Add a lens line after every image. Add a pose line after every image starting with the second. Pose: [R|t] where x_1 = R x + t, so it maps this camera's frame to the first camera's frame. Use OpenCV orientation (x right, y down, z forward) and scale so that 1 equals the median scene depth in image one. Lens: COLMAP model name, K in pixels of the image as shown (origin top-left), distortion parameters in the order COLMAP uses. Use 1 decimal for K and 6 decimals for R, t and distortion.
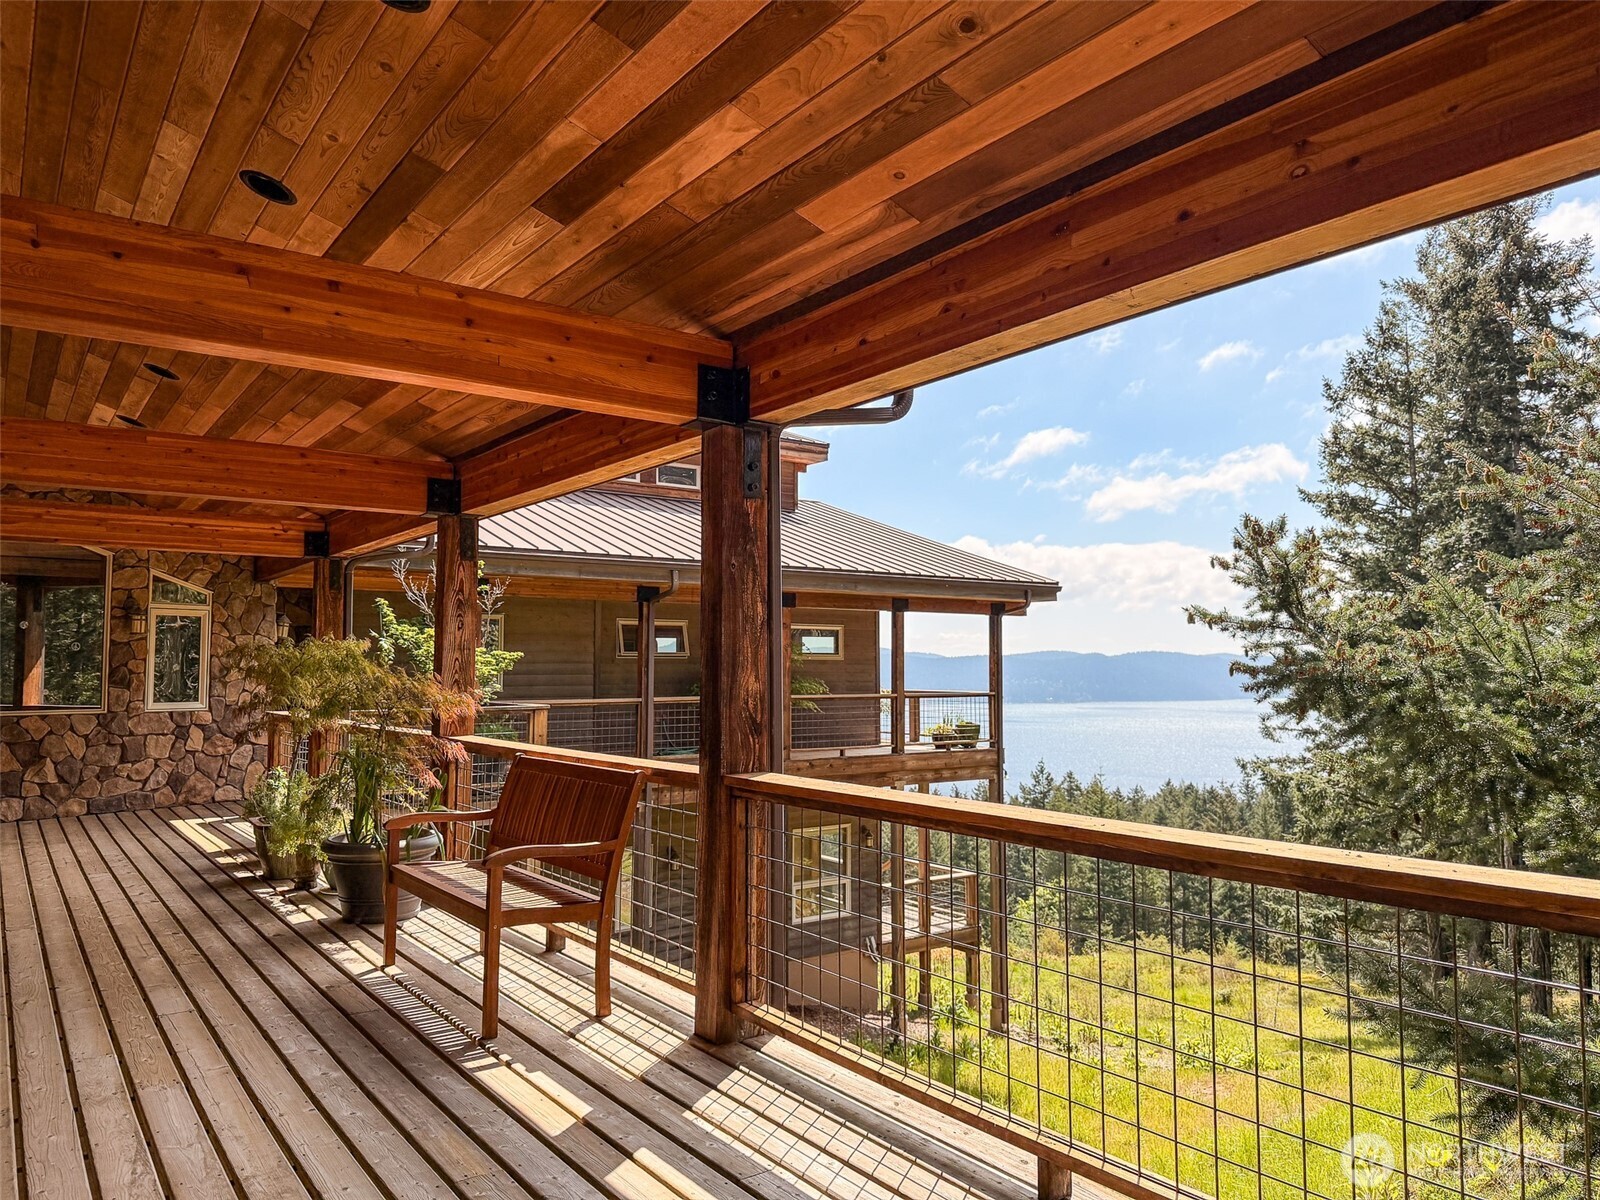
lens RADIAL K [[1109.5, 0, 802.7], [0, 1109.5, 593.8], [0, 0, 1]] dist [-0.008191, -0.006580]
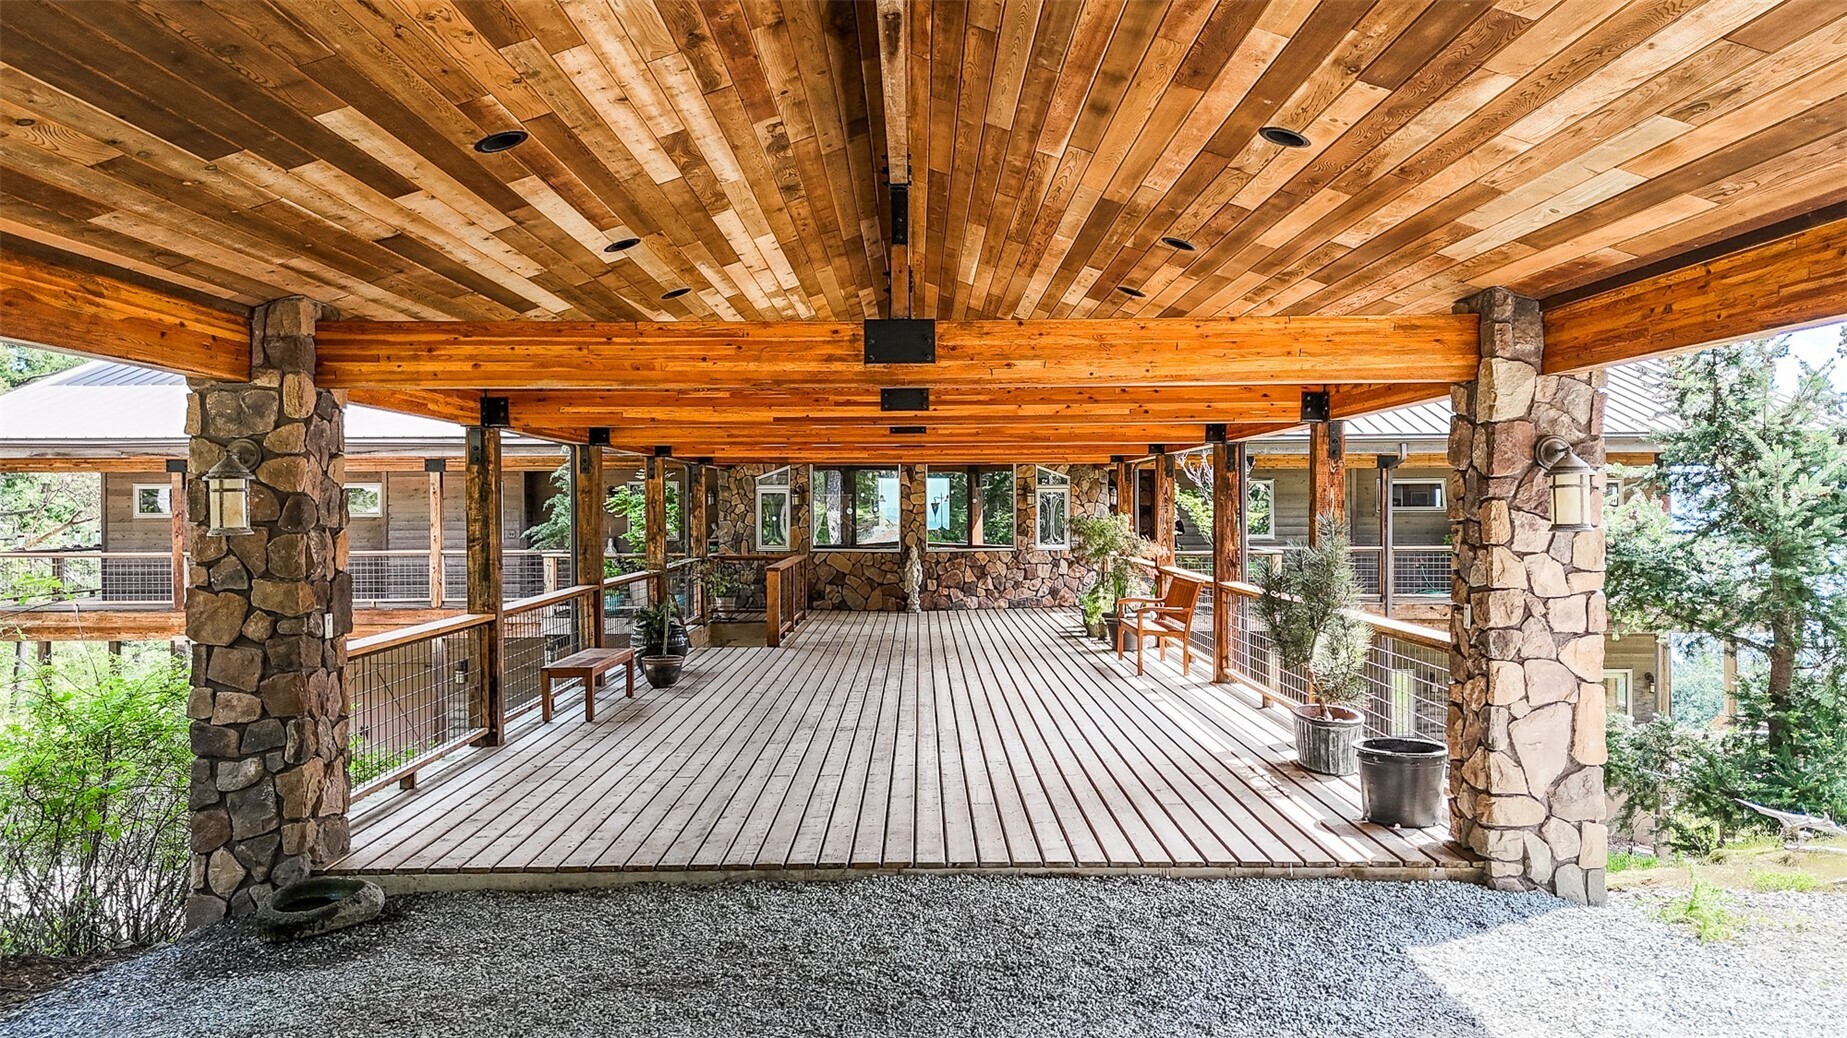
lens RADIAL K [[1322.1, 0, 923.7], [0, 1322.1, 516.0], [0, 0, 1]] dist [0.000044, 0.000014]
pose [[0.805699, 0.005088, -0.592304, 0.469480], [0.041167, 0.997064, 0.064564, -0.083853], [0.590893, -0.076402, 0.803124, -0.729478]]
